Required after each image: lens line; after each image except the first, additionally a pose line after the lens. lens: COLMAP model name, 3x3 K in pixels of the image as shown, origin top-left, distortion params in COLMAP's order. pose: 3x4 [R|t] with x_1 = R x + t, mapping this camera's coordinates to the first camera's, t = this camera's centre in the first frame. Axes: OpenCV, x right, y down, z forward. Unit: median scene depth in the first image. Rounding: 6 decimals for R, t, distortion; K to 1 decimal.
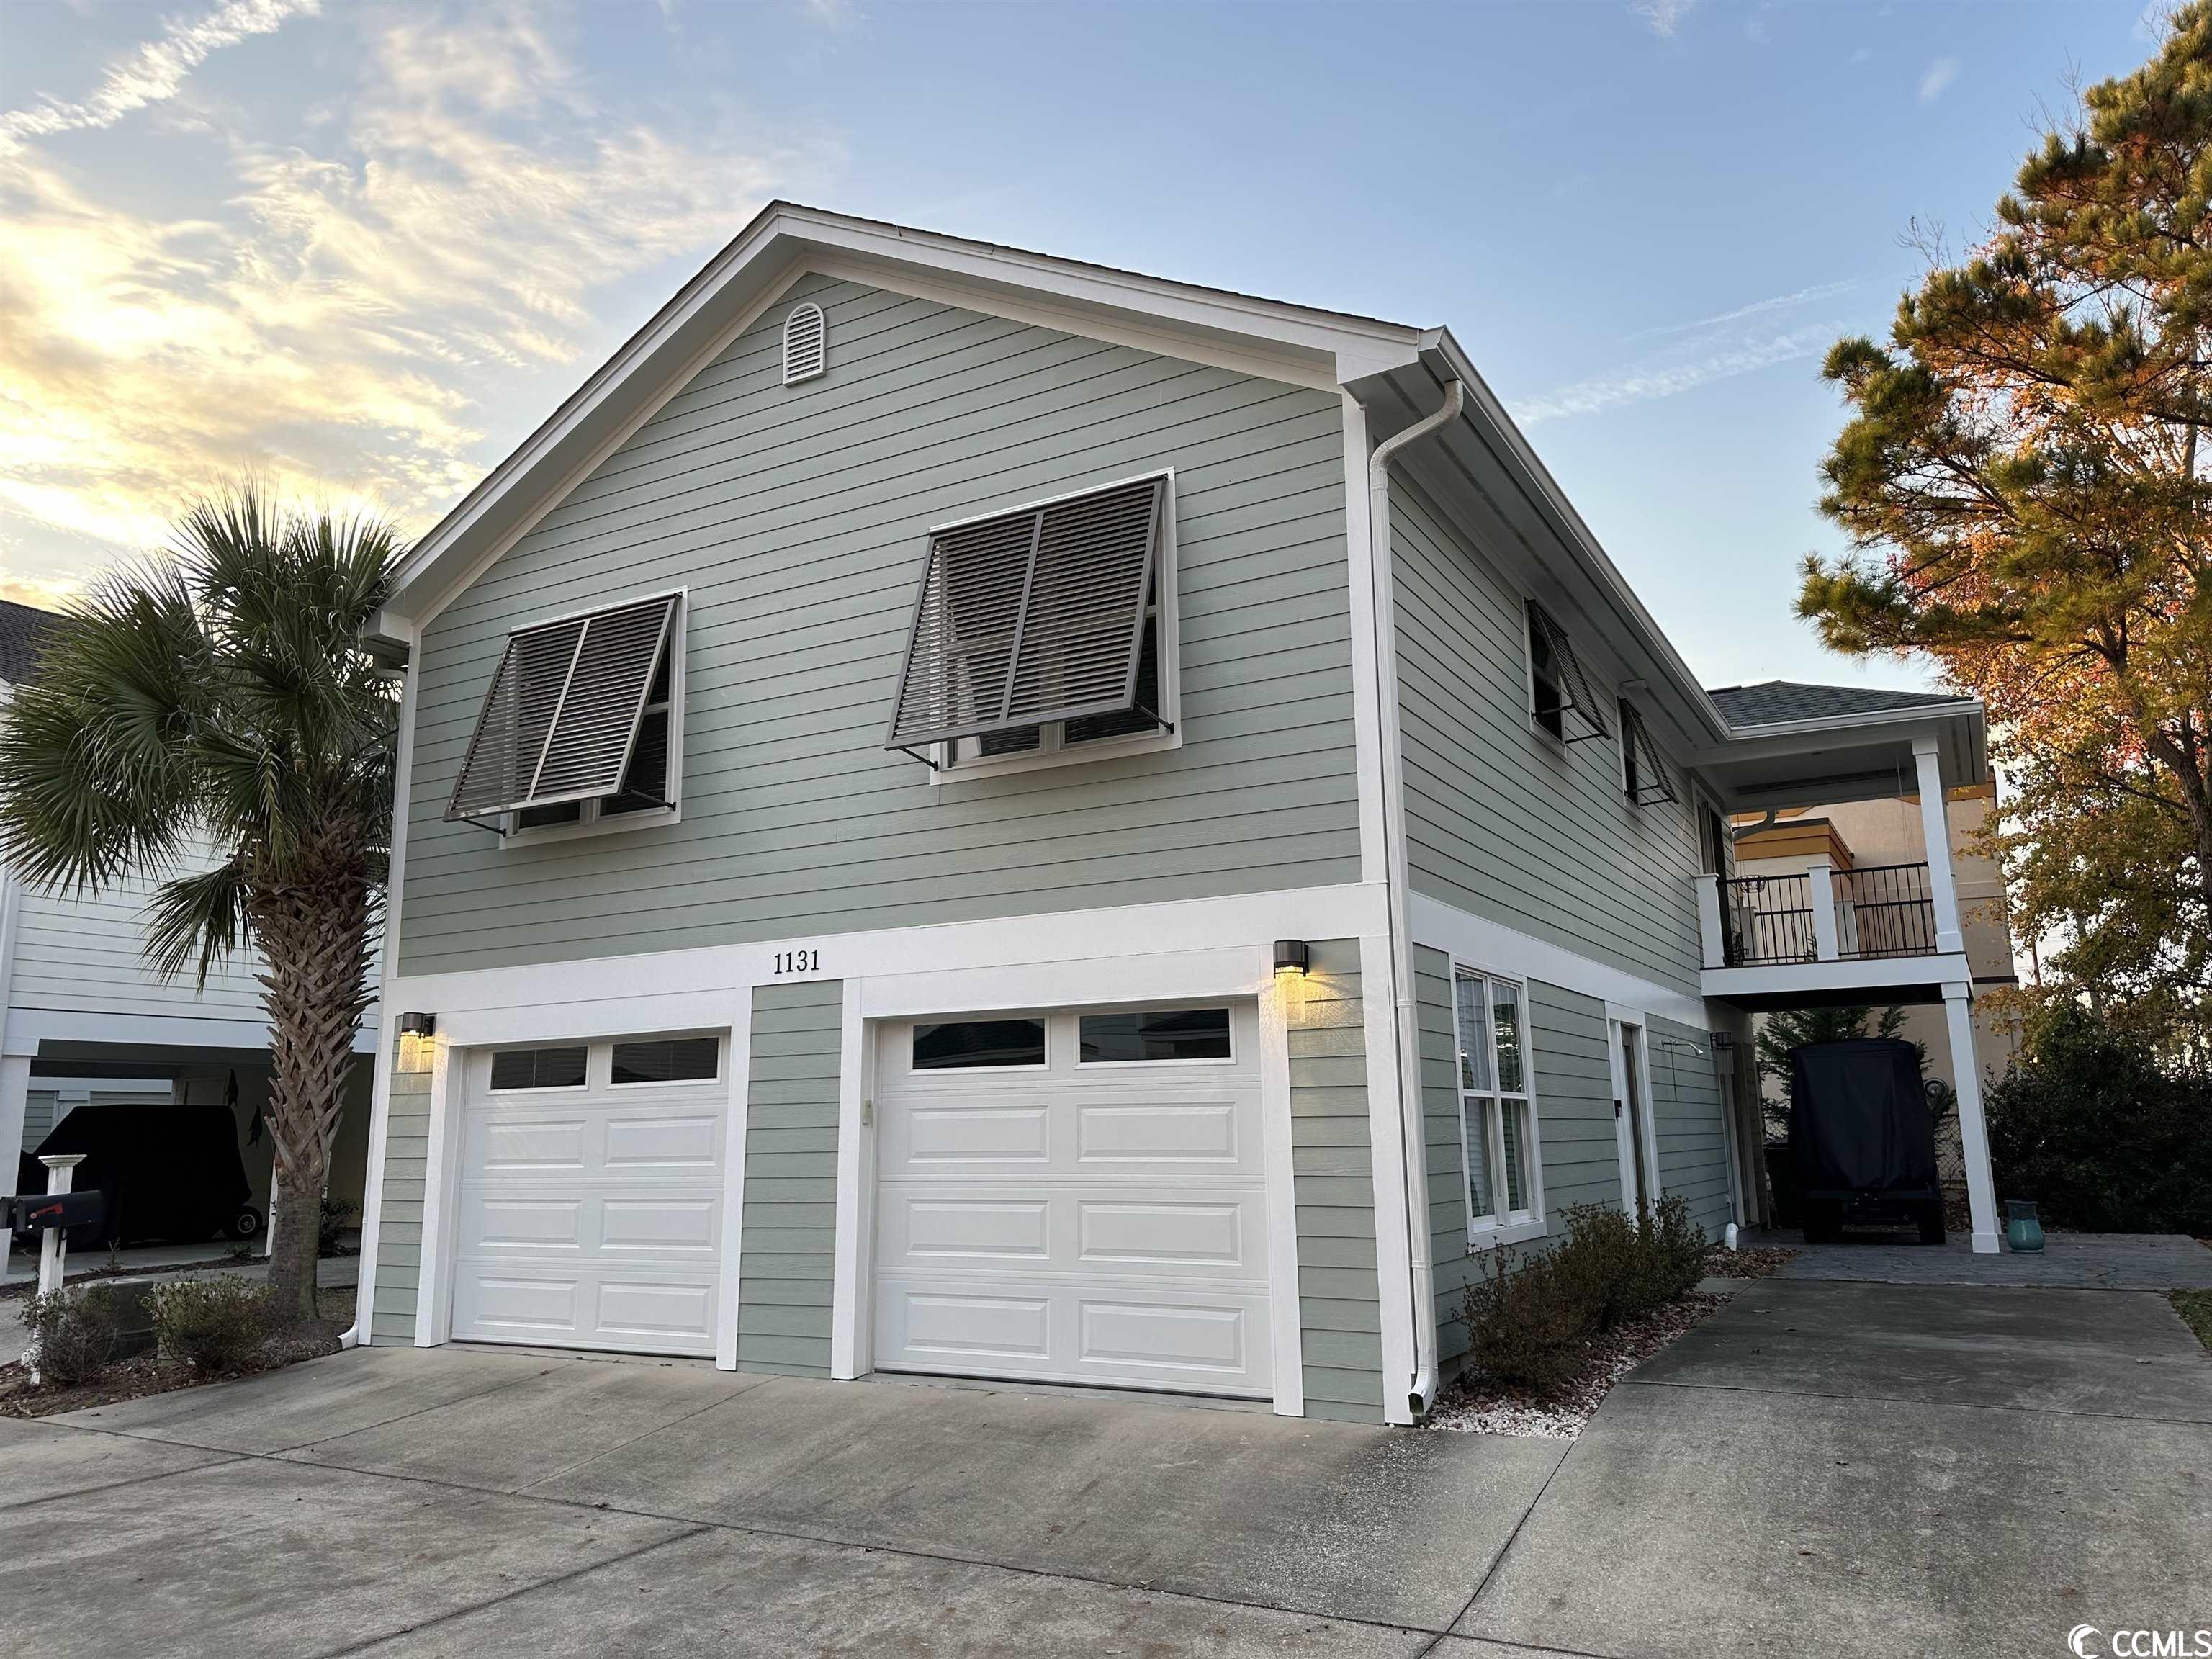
lens RADIAL K [[1508.5, 0, 1111.6], [0, 1508.5, 823.1], [0, 0, 1]] dist [0.090549, -0.000276]
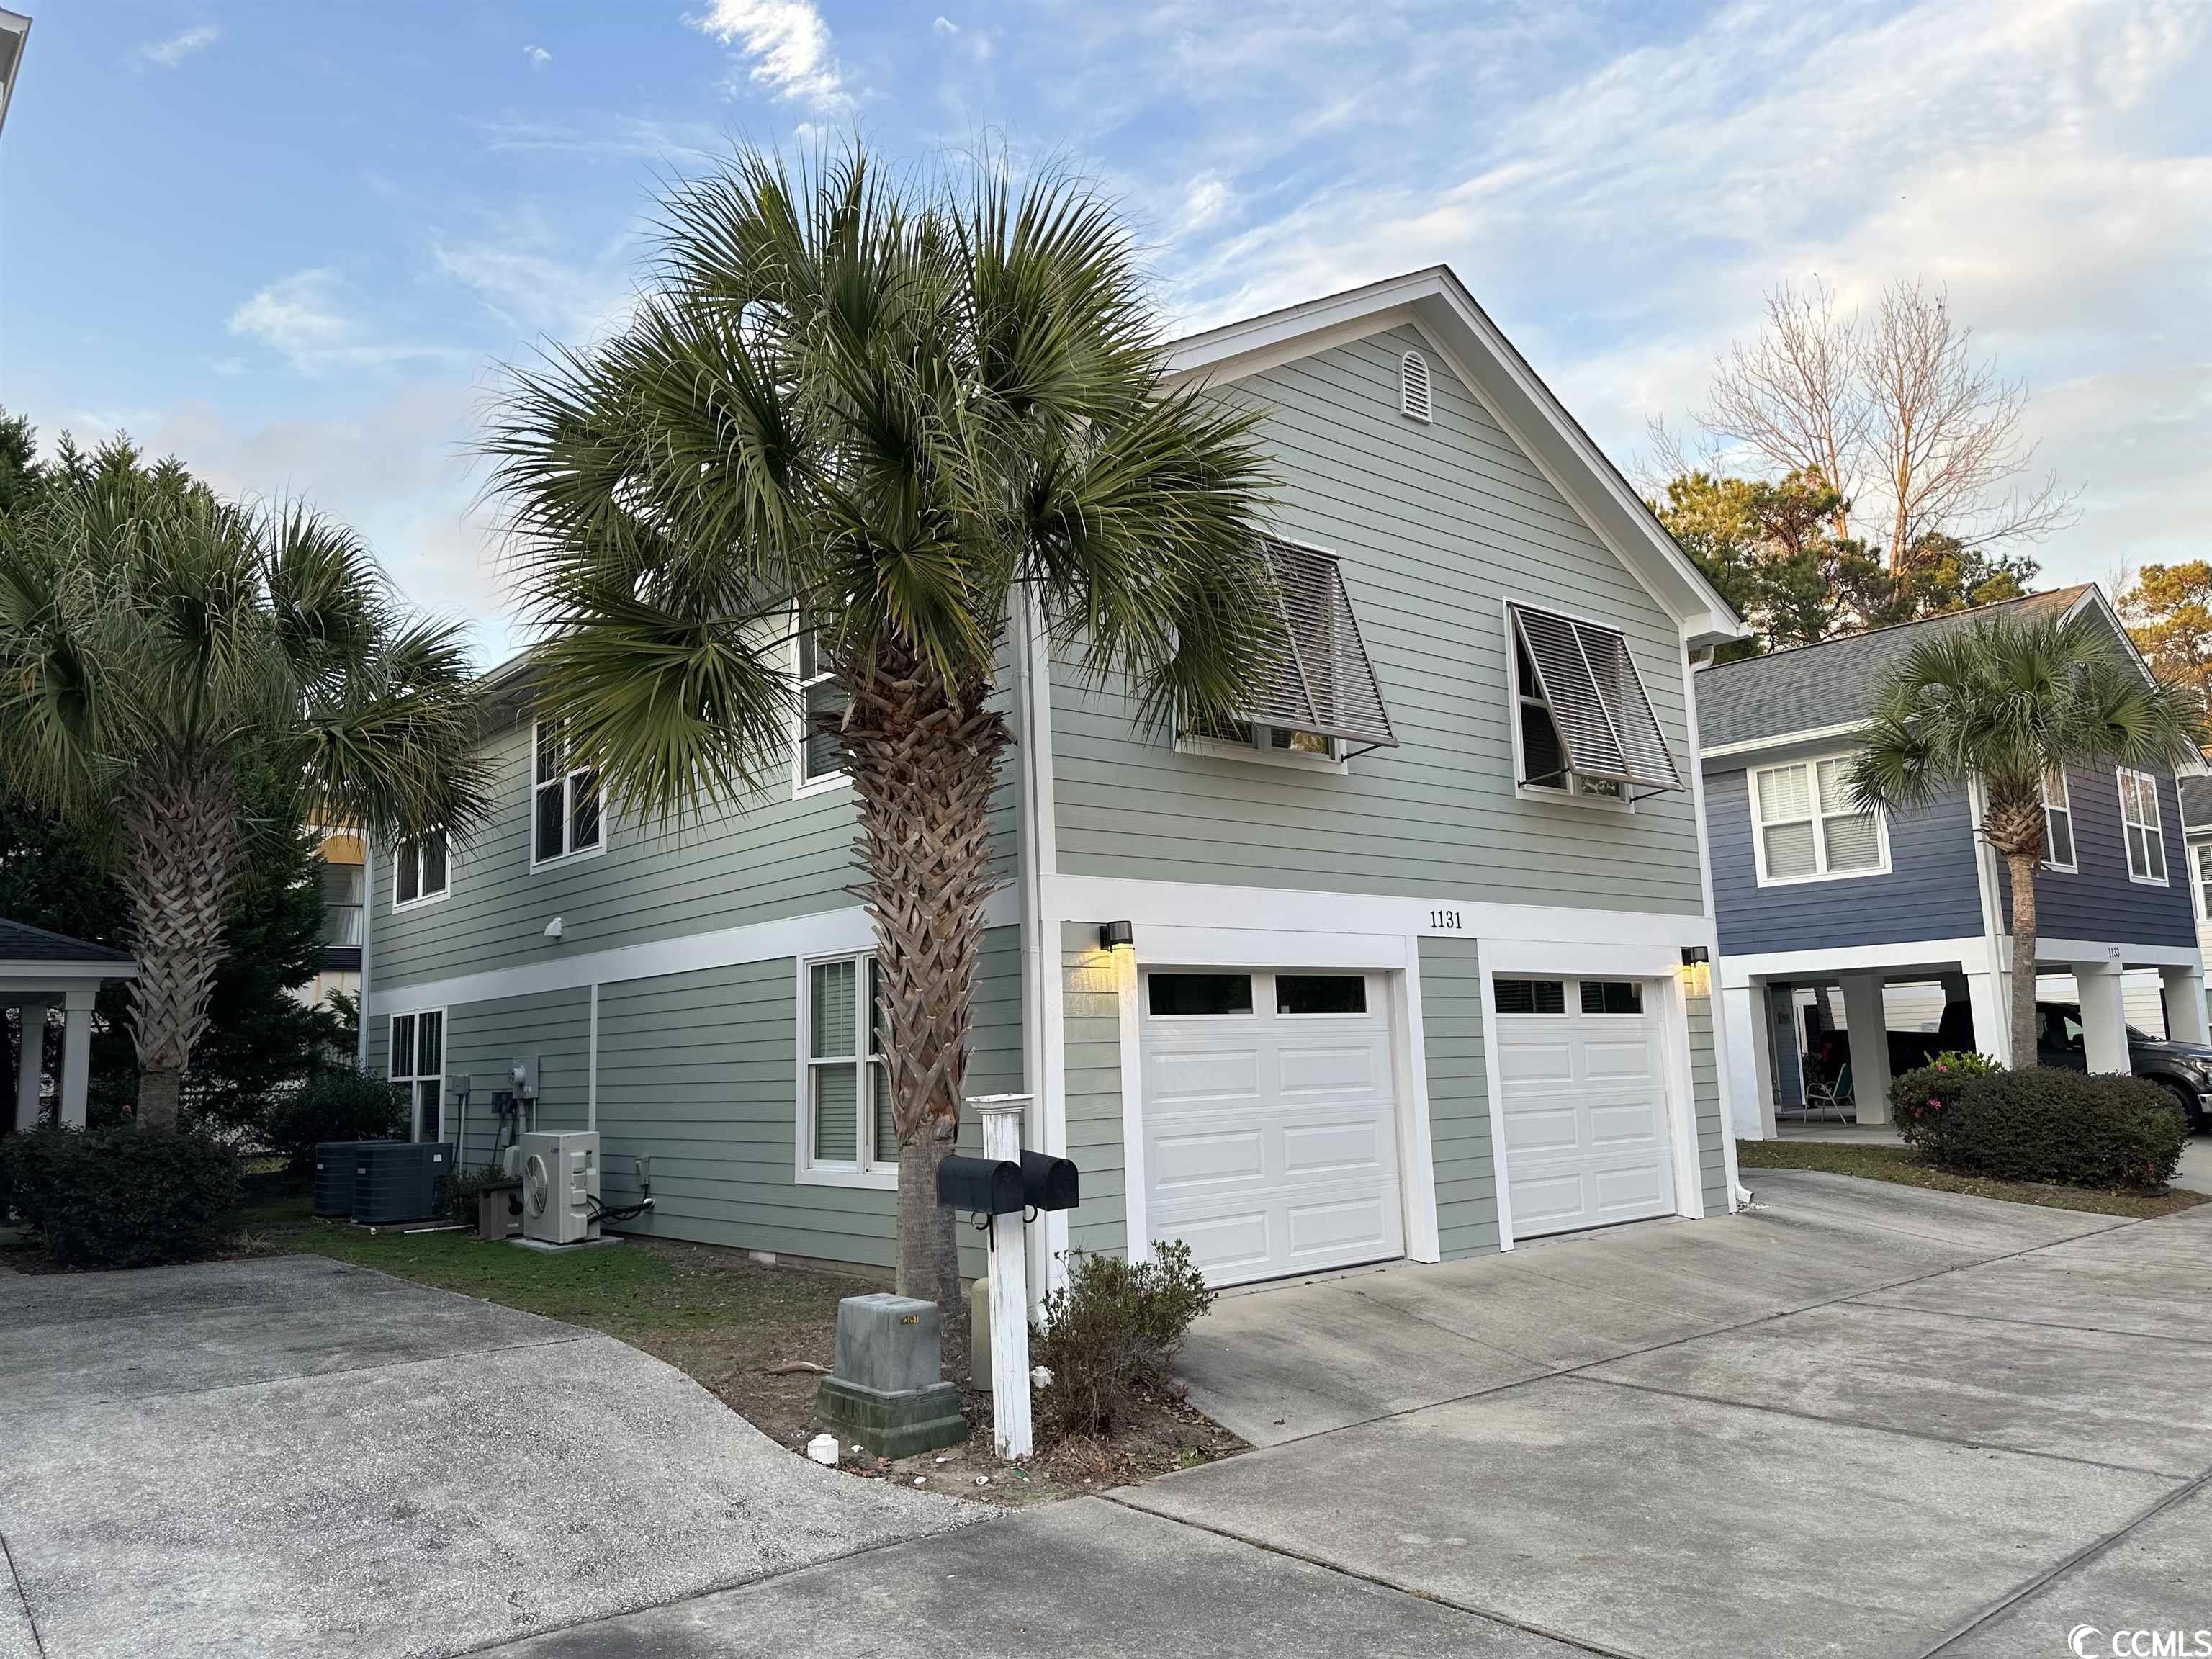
lens RADIAL K [[1605.5, 0, 1106.0], [0, 1605.5, 829.5], [0, 0, 1]] dist [0.101715, -0.000860]
pose [[0.333736, 0.145456, 0.931377, -1.494190], [-0.150975, 0.983517, -0.099500, 0.189122], [-0.930498, -0.107408, 0.350195, 0.814119]]
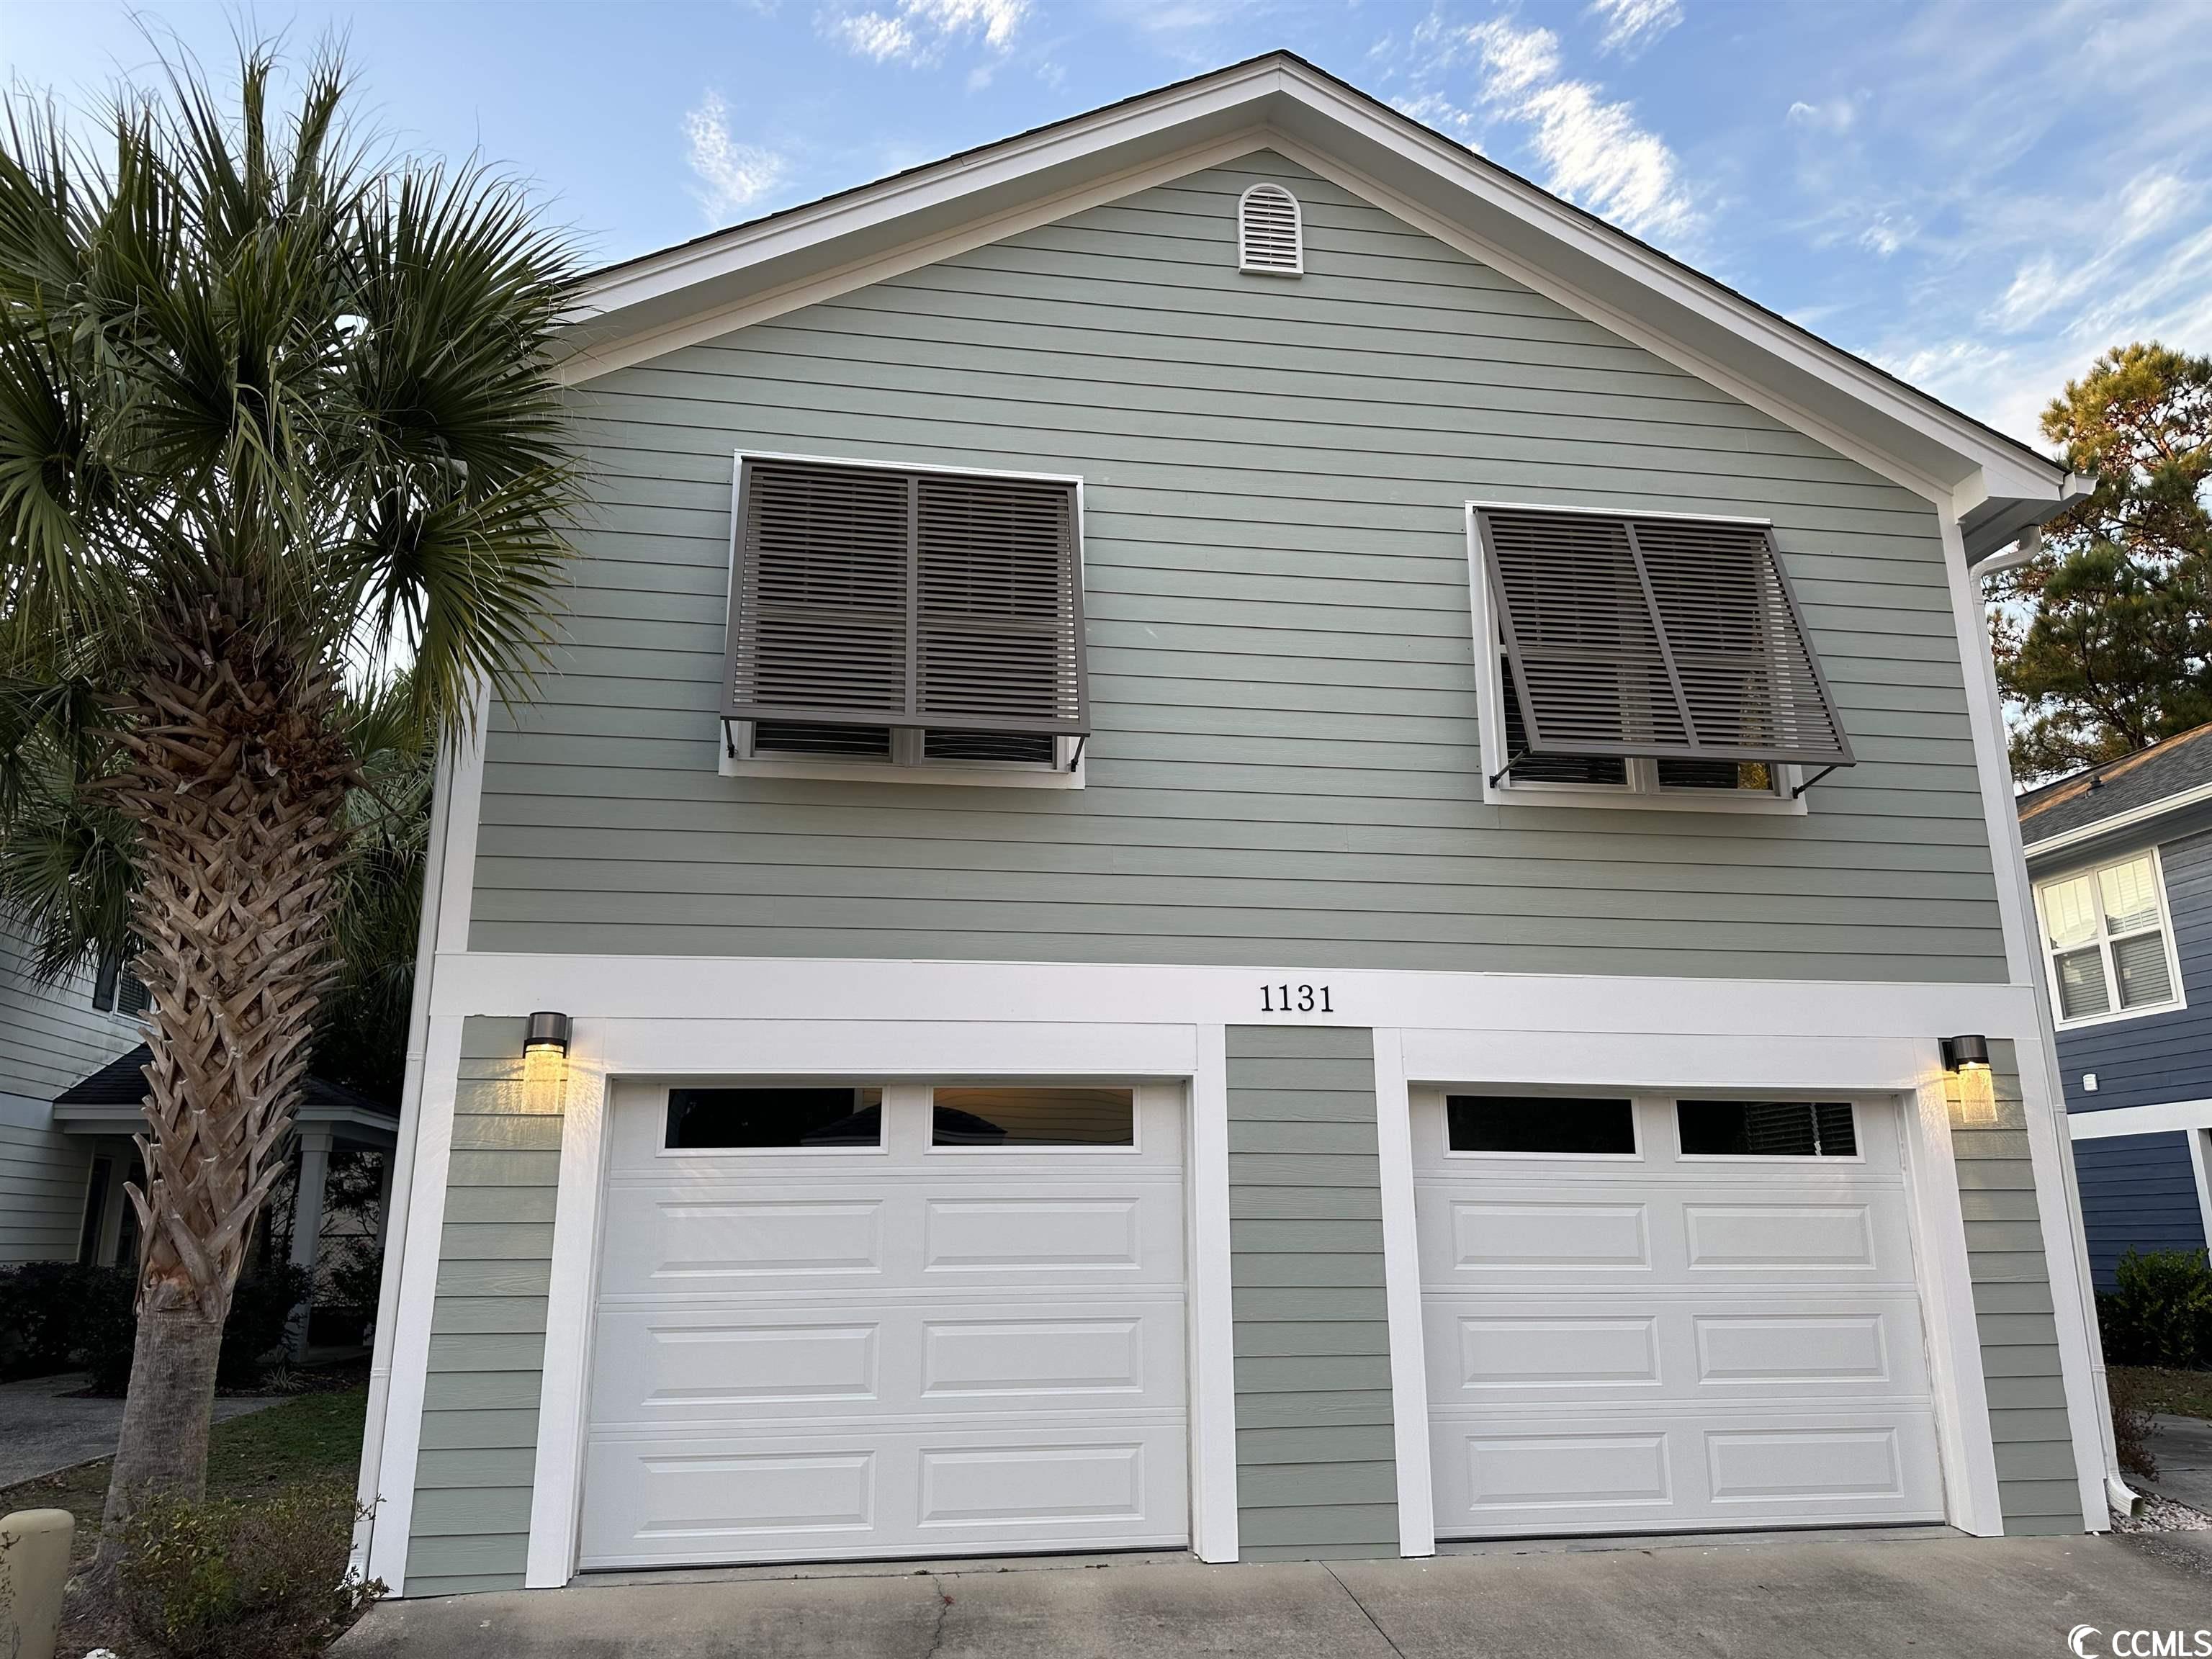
lens RADIAL K [[1582.4, 0, 1076.2], [0, 1582.4, 791.4], [0, 0, 1]] dist [0.098251, -0.142080]
pose [[0.786044, 0.177504, 0.592137, -0.790199], [-0.130693, 0.983954, -0.121467, 0.100824], [-0.604197, 0.018091, 0.796630, 0.428307]]
